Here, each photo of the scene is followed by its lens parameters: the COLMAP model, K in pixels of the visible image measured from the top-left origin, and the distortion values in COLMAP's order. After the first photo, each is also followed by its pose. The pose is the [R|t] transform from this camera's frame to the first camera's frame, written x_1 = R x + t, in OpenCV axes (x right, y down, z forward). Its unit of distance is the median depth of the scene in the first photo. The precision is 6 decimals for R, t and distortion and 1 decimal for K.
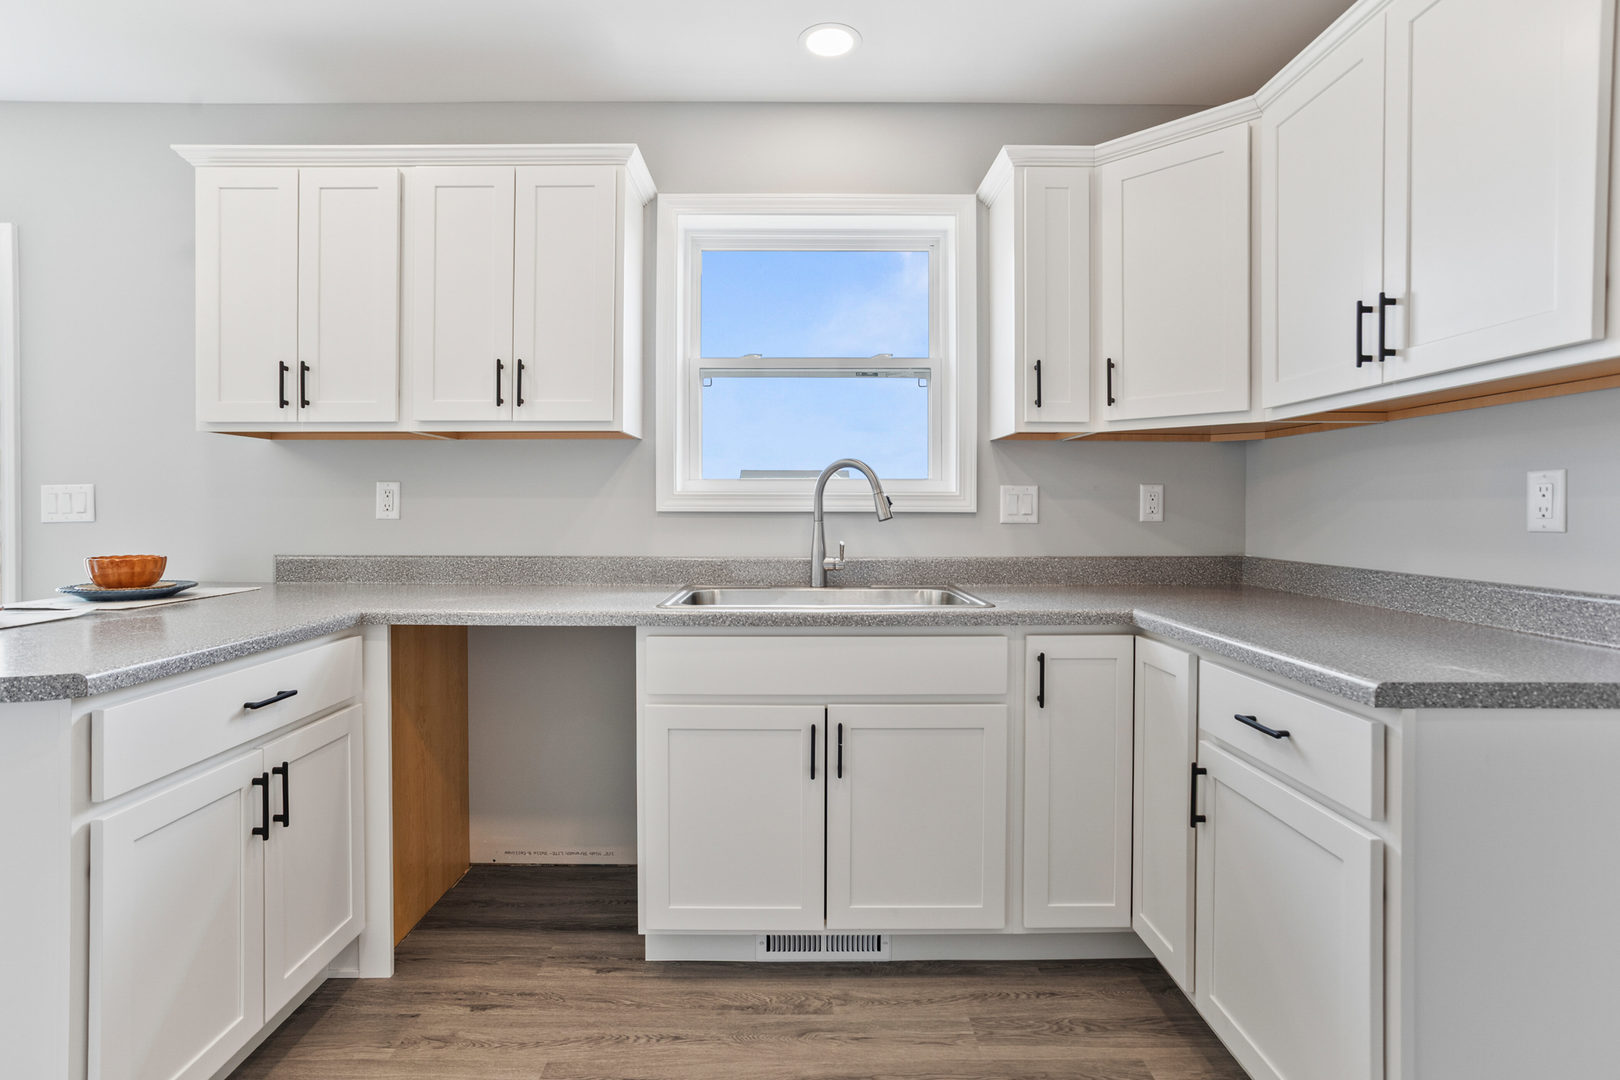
lens RADIAL K [[792.6, 0, 803.9], [0, 792.6, 504.9], [0, 0, 1]] dist [0.000859, 0.000107]
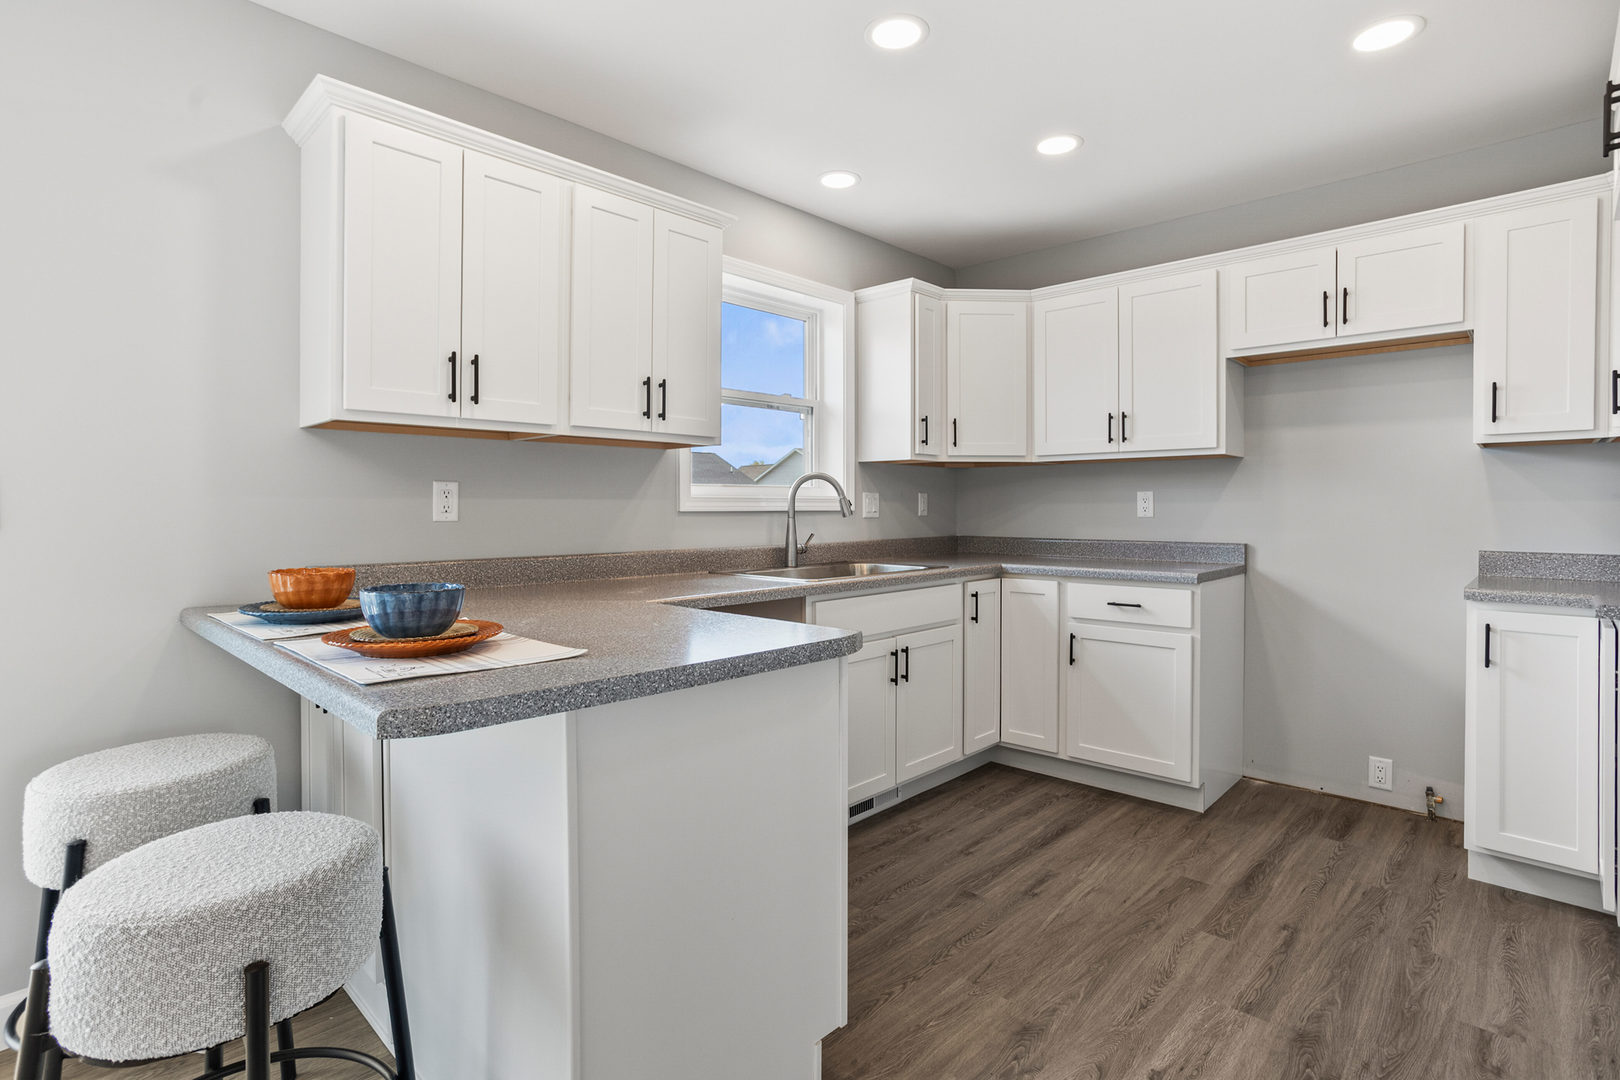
lens RADIAL K [[792.6, 0, 803.9], [0, 792.6, 504.9], [0, 0, 1]] dist [0.000859, 0.000107]
pose [[0.697900, 0.000610, 0.716195, -0.985308], [0.000105, 1.000000, -0.000954, -0.000487], [-0.716195, 0.000741, 0.697900, 0.052747]]
